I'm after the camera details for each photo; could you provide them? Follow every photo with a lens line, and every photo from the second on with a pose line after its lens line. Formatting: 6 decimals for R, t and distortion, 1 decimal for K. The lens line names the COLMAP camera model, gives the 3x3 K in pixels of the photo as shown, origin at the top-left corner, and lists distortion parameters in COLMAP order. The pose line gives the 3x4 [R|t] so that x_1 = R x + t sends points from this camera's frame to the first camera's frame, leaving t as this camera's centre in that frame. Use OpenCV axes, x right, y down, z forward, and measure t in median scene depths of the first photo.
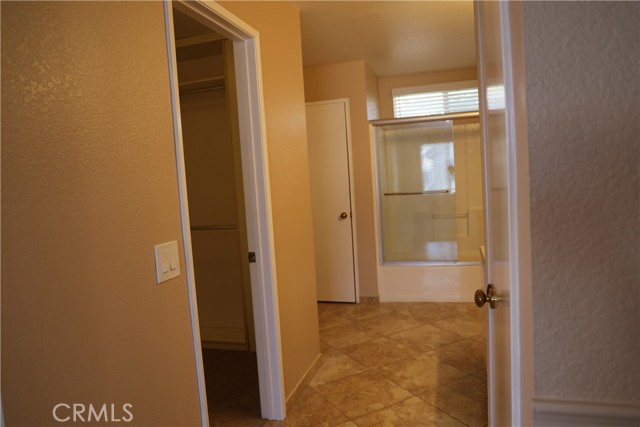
lens RADIAL K [[441.5, 0, 320.0], [0, 441.5, 213.5], [0, 0, 1]] dist [-0.093235, 0.070788]
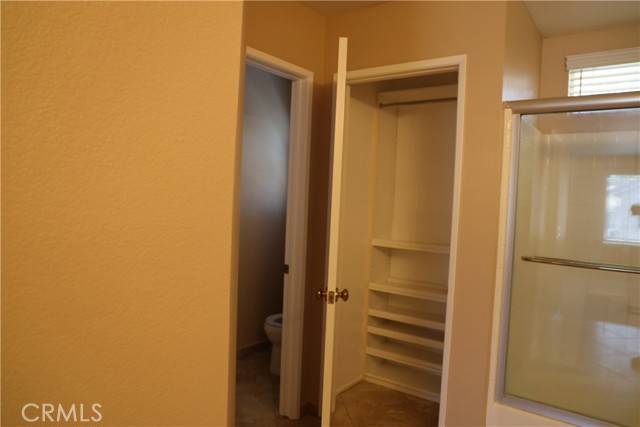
lens RADIAL K [[441.5, 0, 320.0], [0, 441.5, 213.5], [0, 0, 1]] dist [-0.093235, 0.070788]
pose [[0.932102, 0.120565, -0.341540, 0.087907], [-0.133558, 0.990932, -0.014694, -0.049834], [0.336671, 0.059311, 0.939752, 0.436711]]
